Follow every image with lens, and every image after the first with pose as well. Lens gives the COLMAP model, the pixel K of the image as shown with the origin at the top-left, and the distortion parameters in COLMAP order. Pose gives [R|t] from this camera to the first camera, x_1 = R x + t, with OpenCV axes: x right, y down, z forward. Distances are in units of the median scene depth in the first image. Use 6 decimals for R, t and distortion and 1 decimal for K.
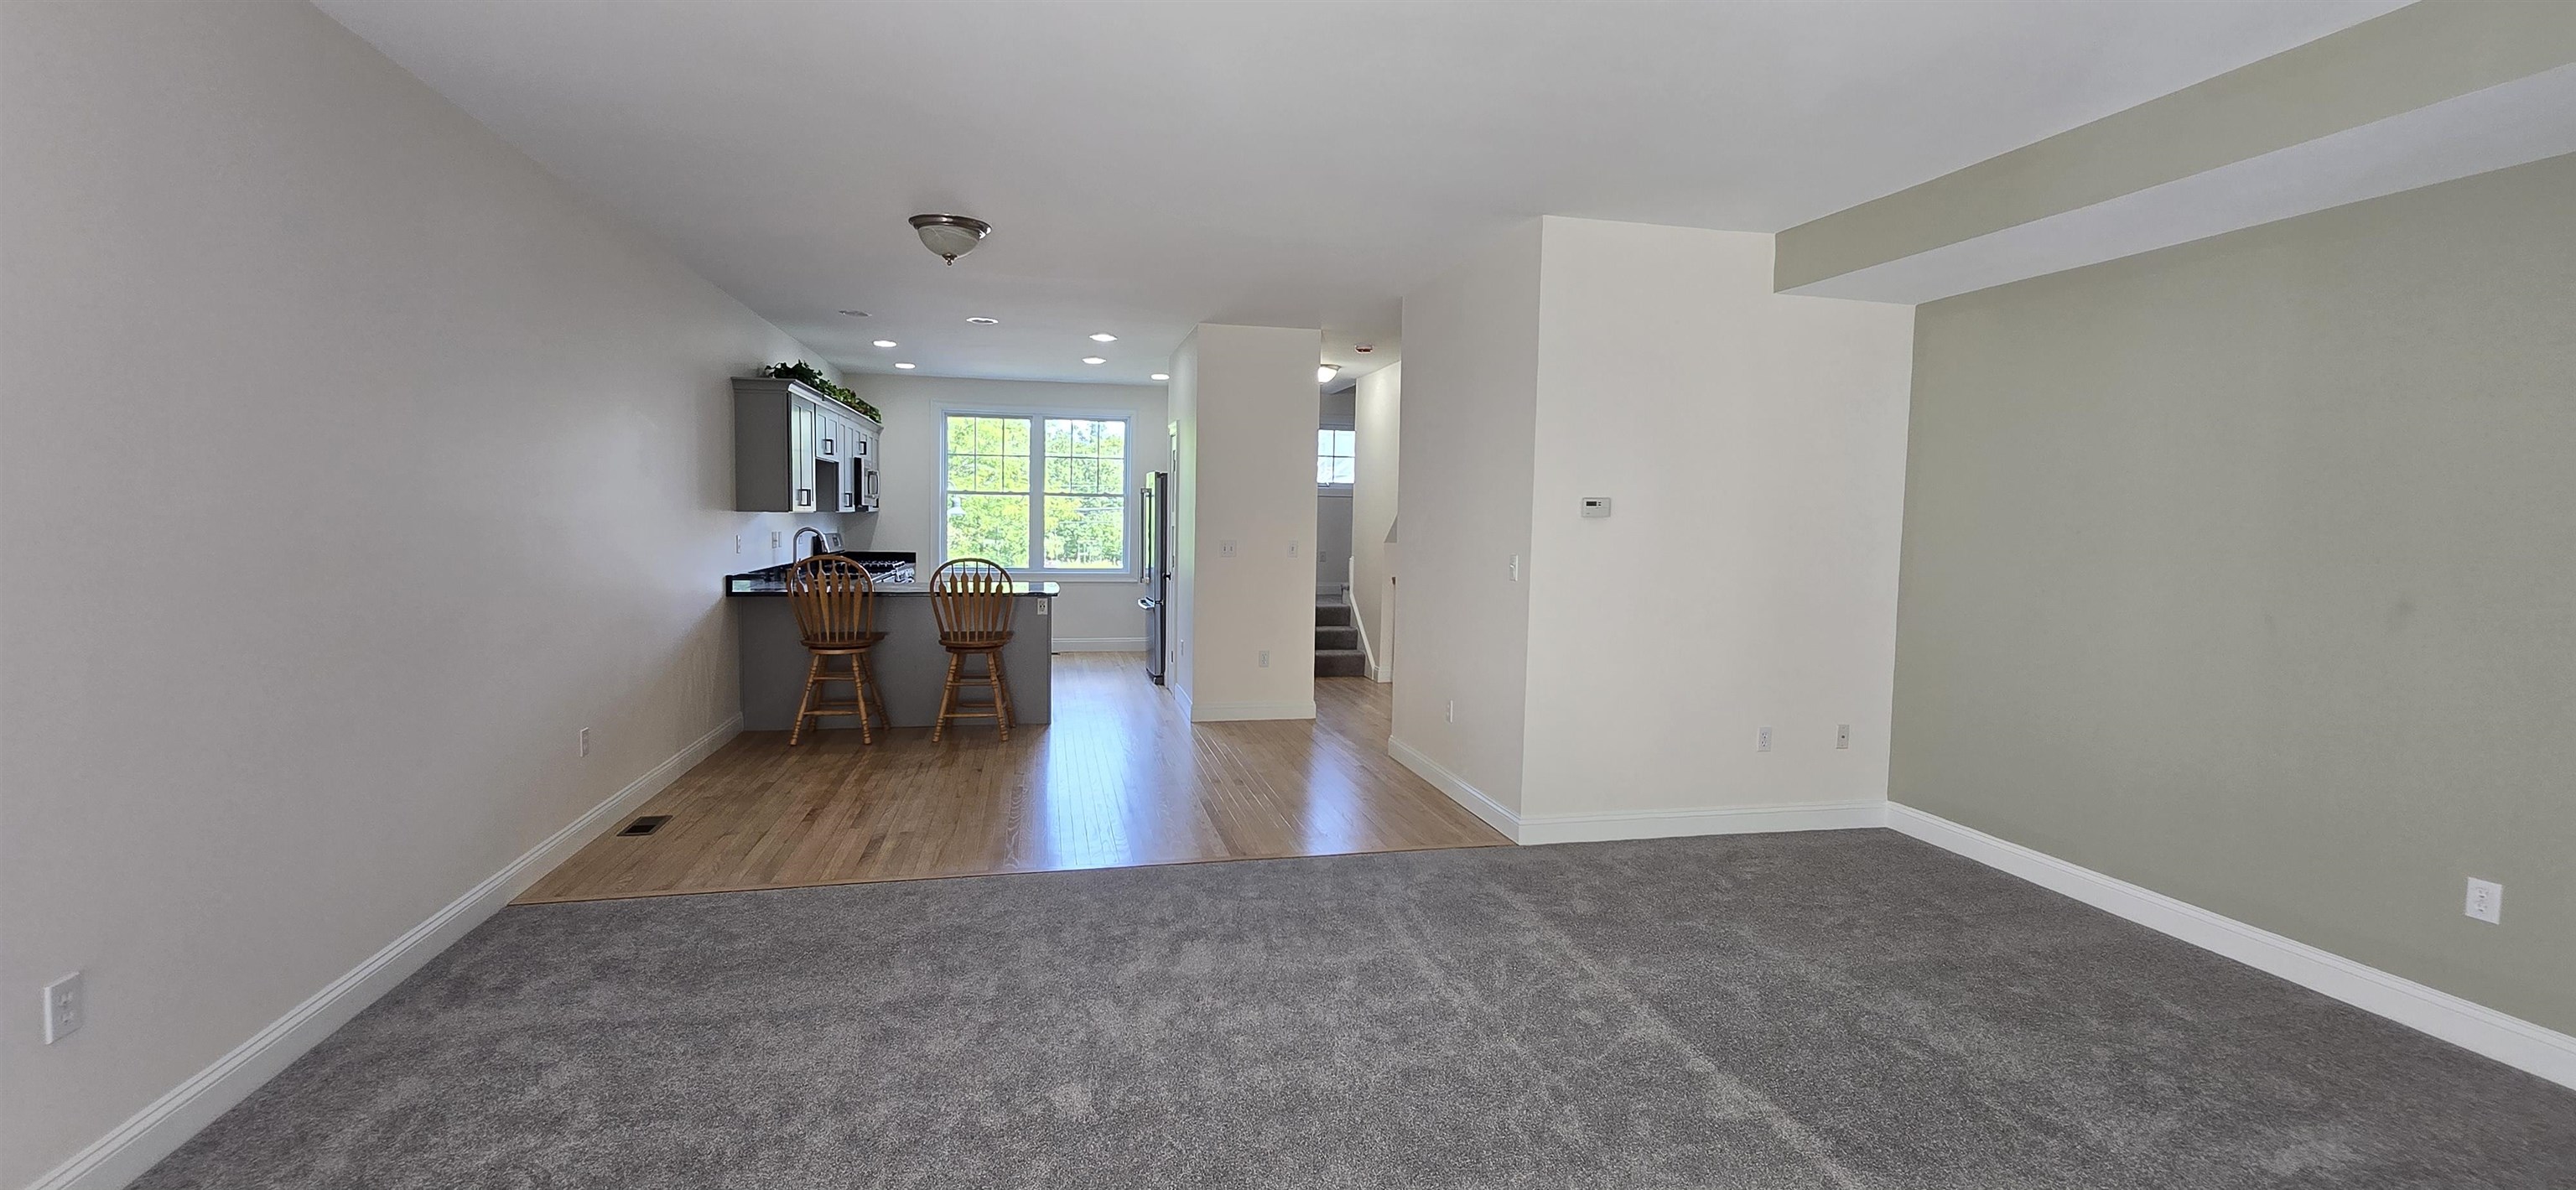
lens RADIAL K [[1058.3, 0, 1270.7], [0, 1058.3, 586.4], [0, 0, 1]] dist [0.001546, 0.000268]
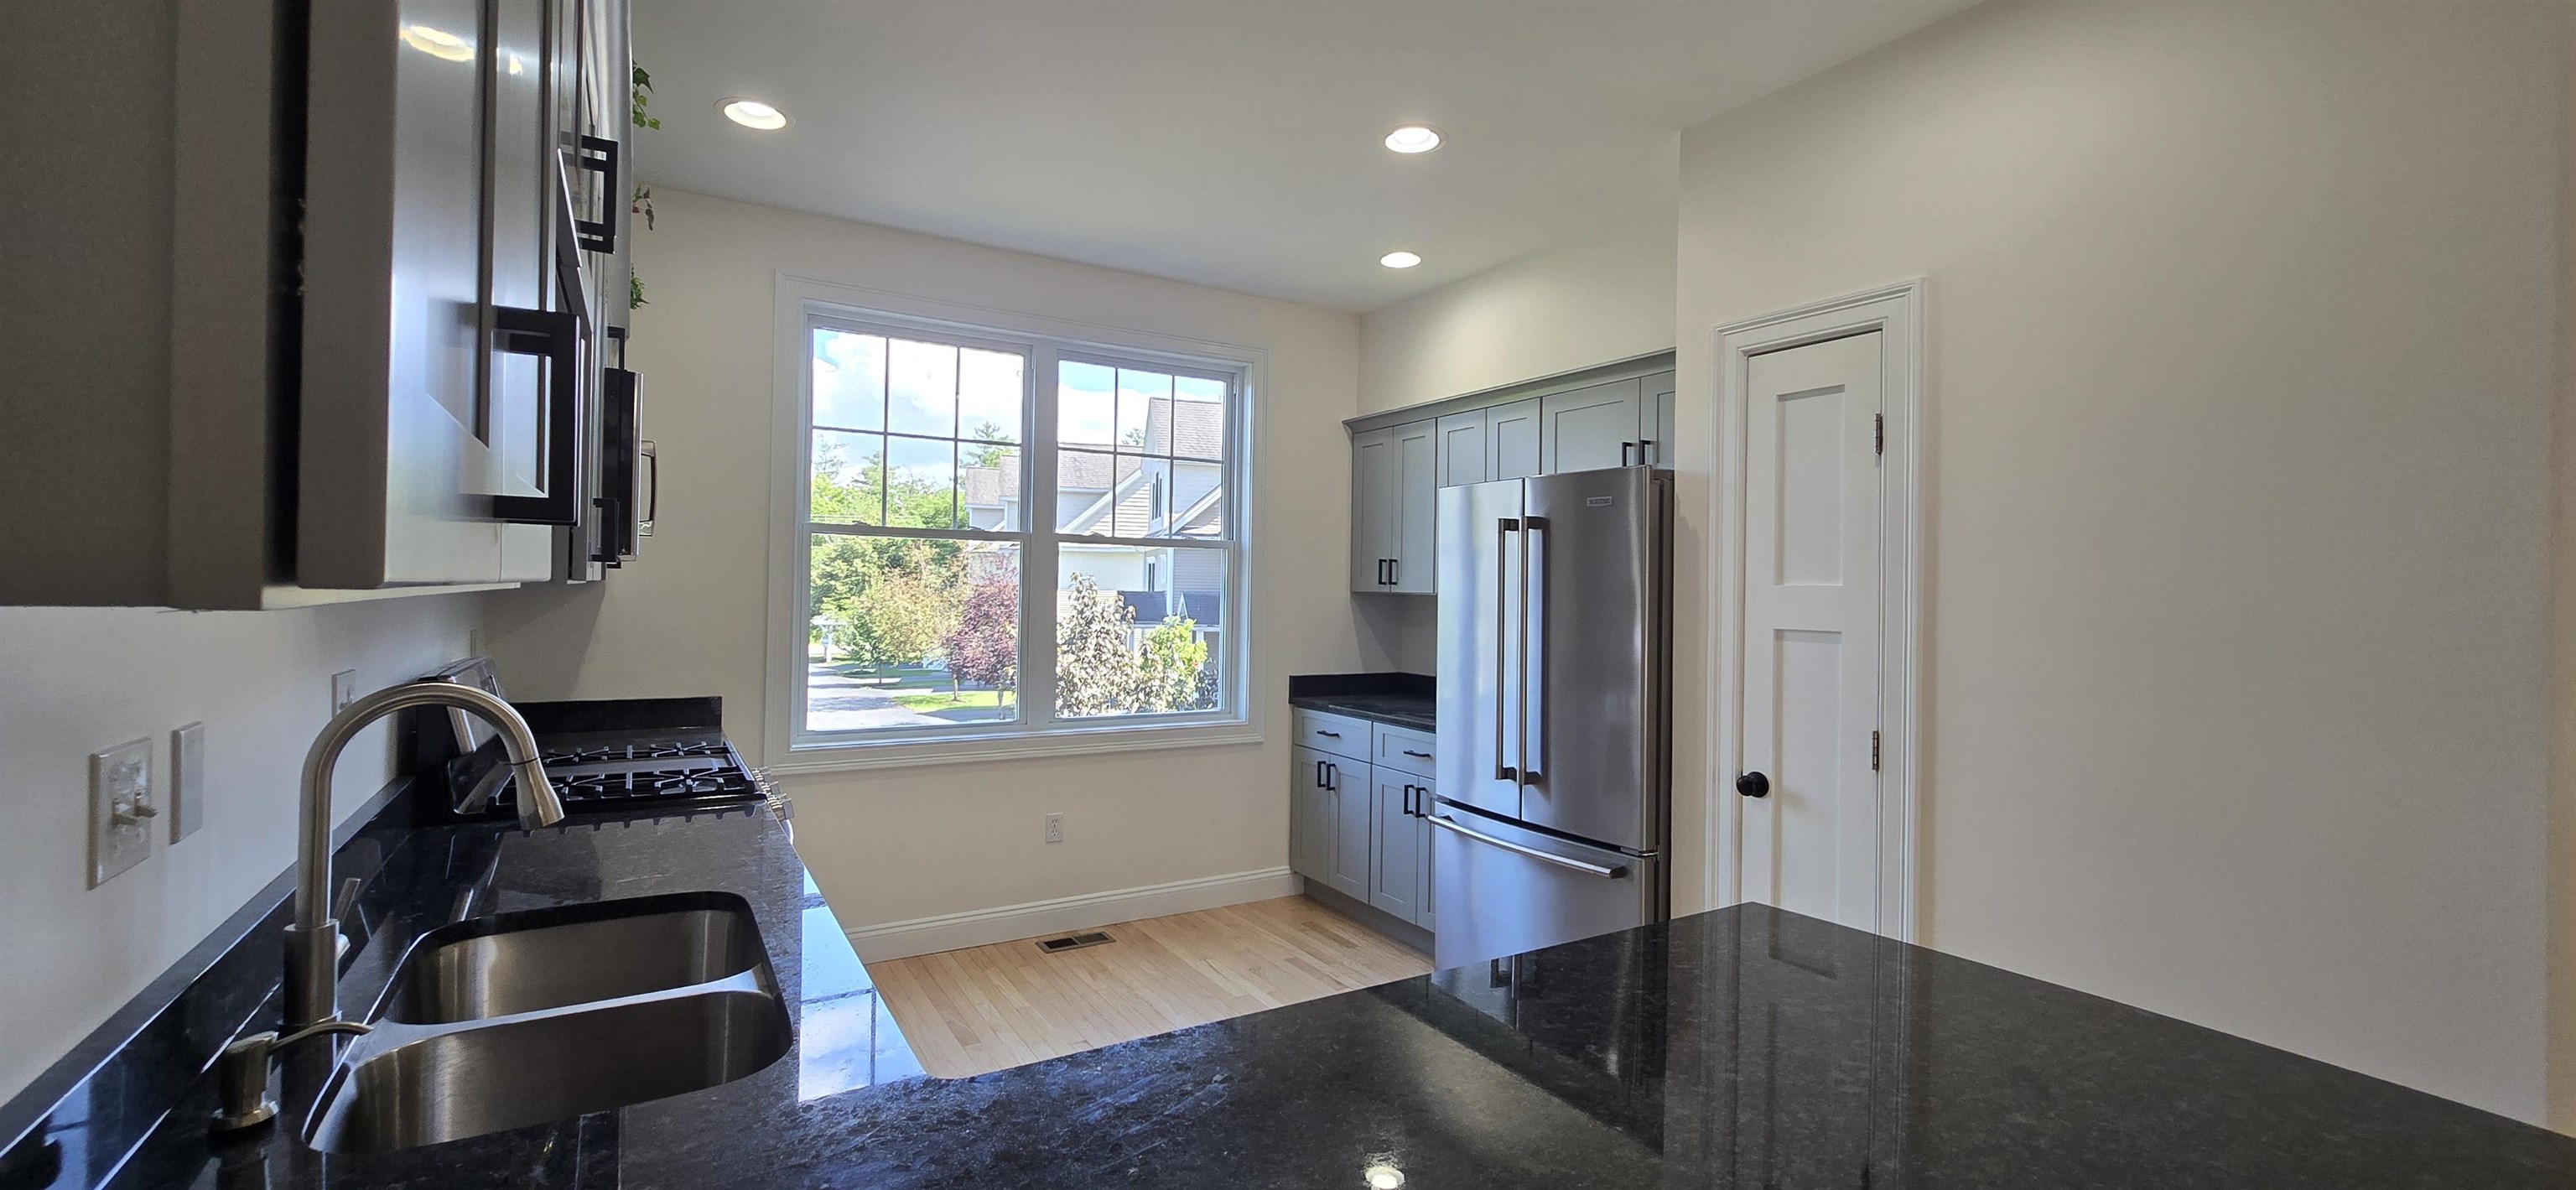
lens RADIAL K [[1058.3, 0, 1270.7], [0, 1058.3, 586.4], [0, 0, 1]] dist [0.001546, 0.000268]
pose [[0.945451, 0.003682, 0.325744, -0.272129], [0.017775, 0.997863, -0.062872, -0.042024], [-0.325280, 0.065233, 0.943365, 0.595365]]
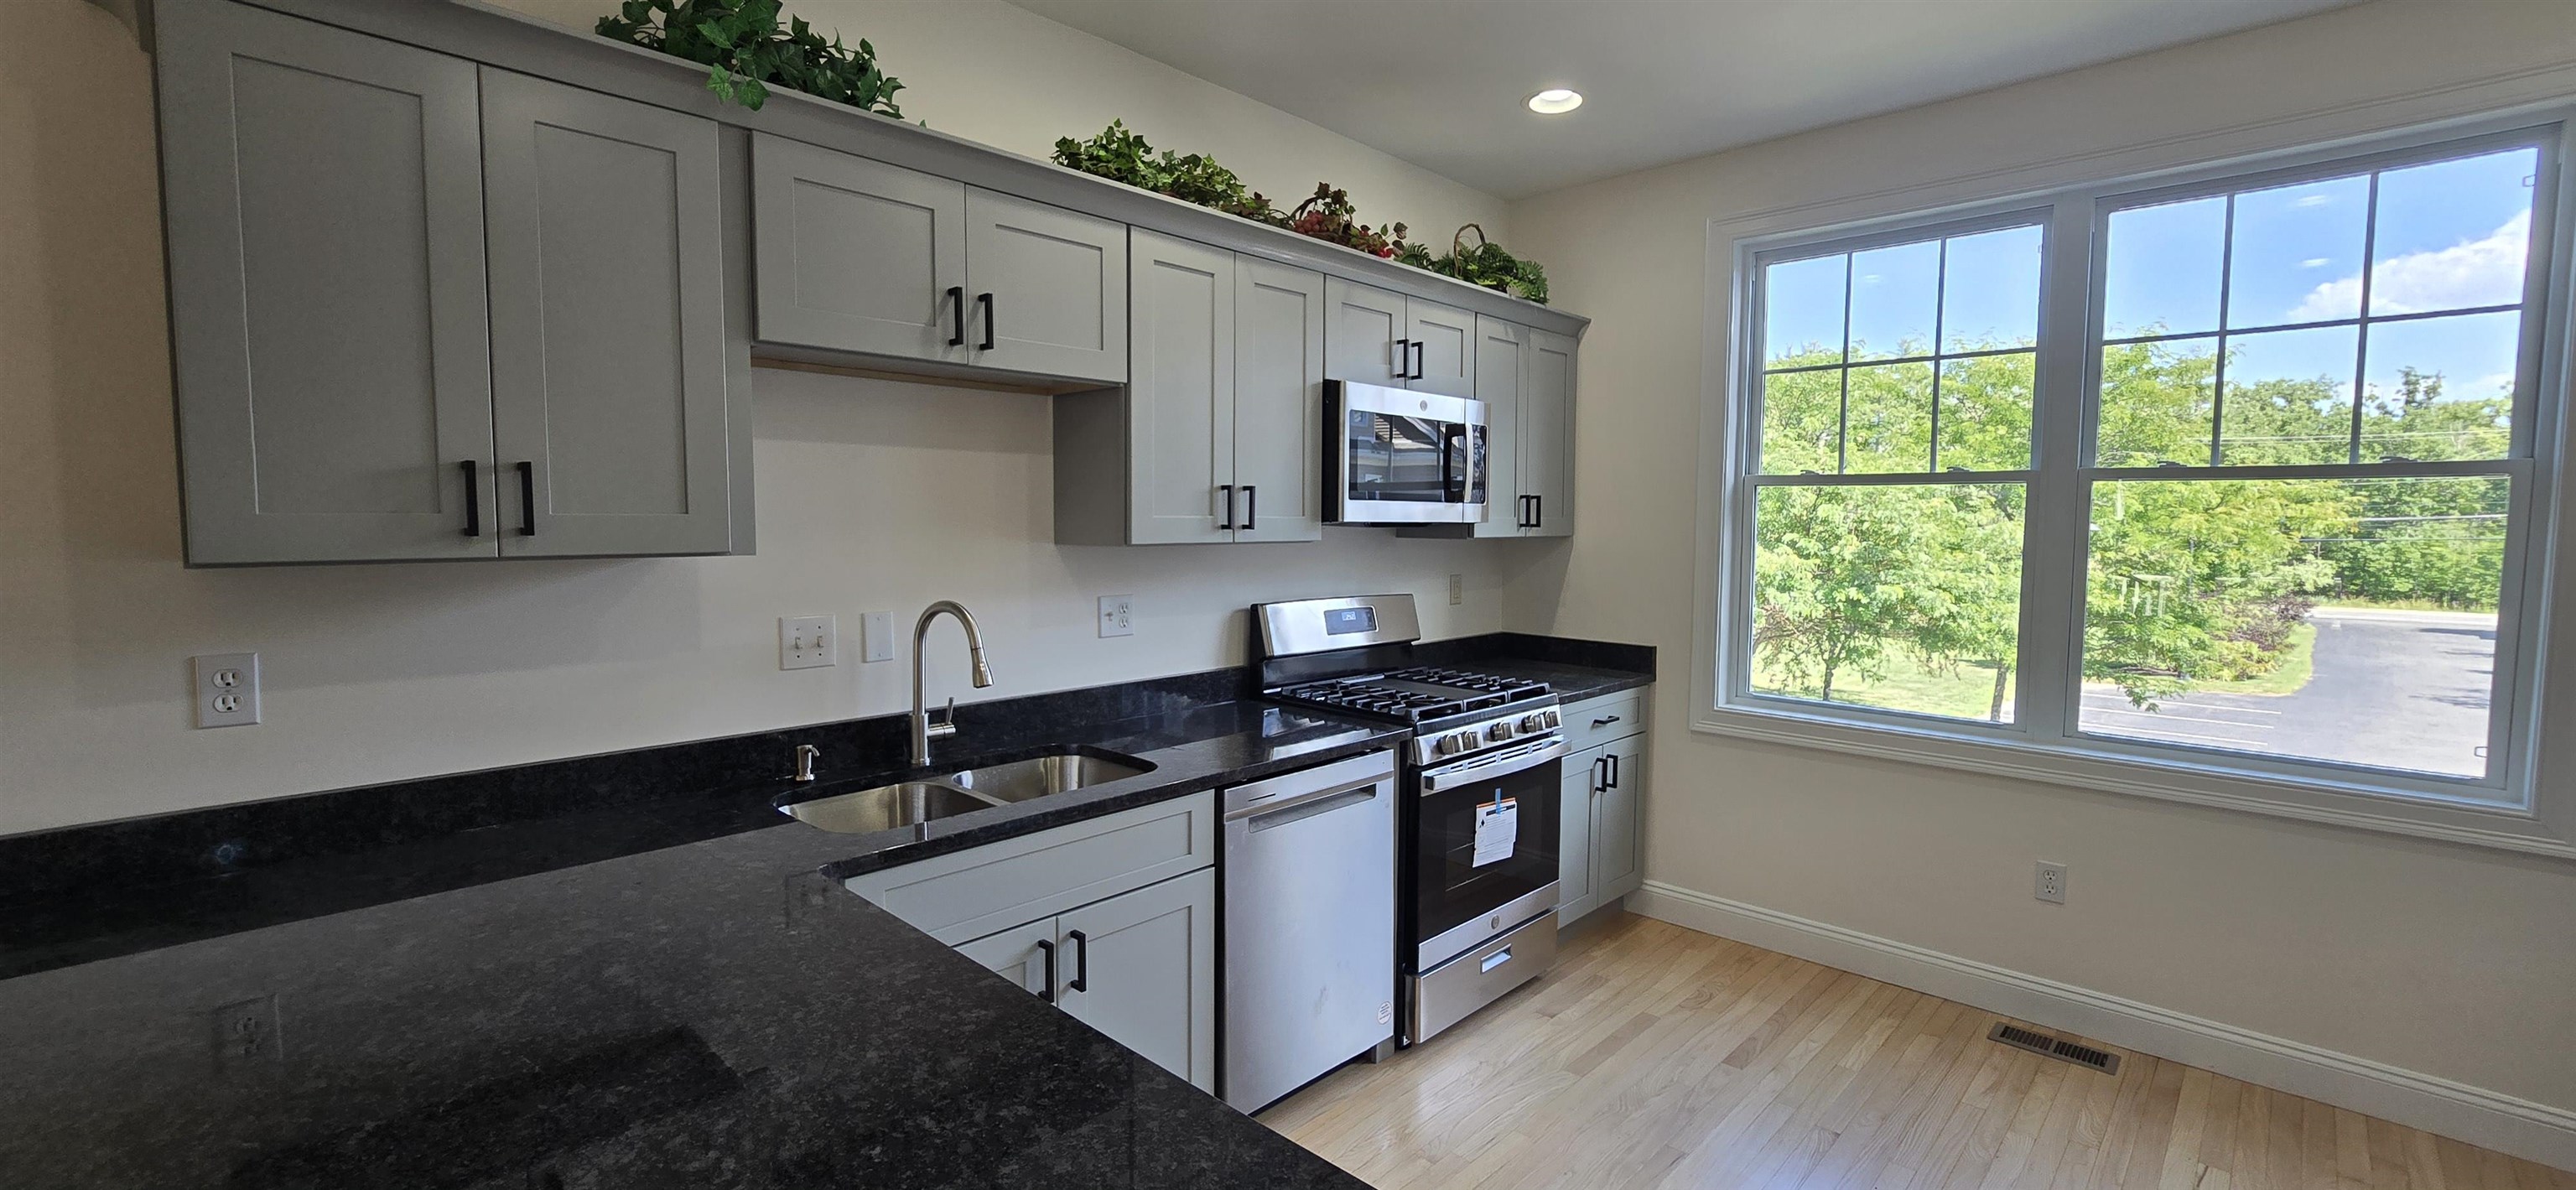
lens RADIAL K [[1058.3, 0, 1270.7], [0, 1058.3, 586.4], [0, 0, 1]] dist [0.001546, 0.000268]
pose [[0.556072, 0.041846, -0.830080, -0.099200], [-0.054648, 0.998411, 0.013723, -0.049926], [0.829336, 0.037731, 0.557476, 0.668095]]
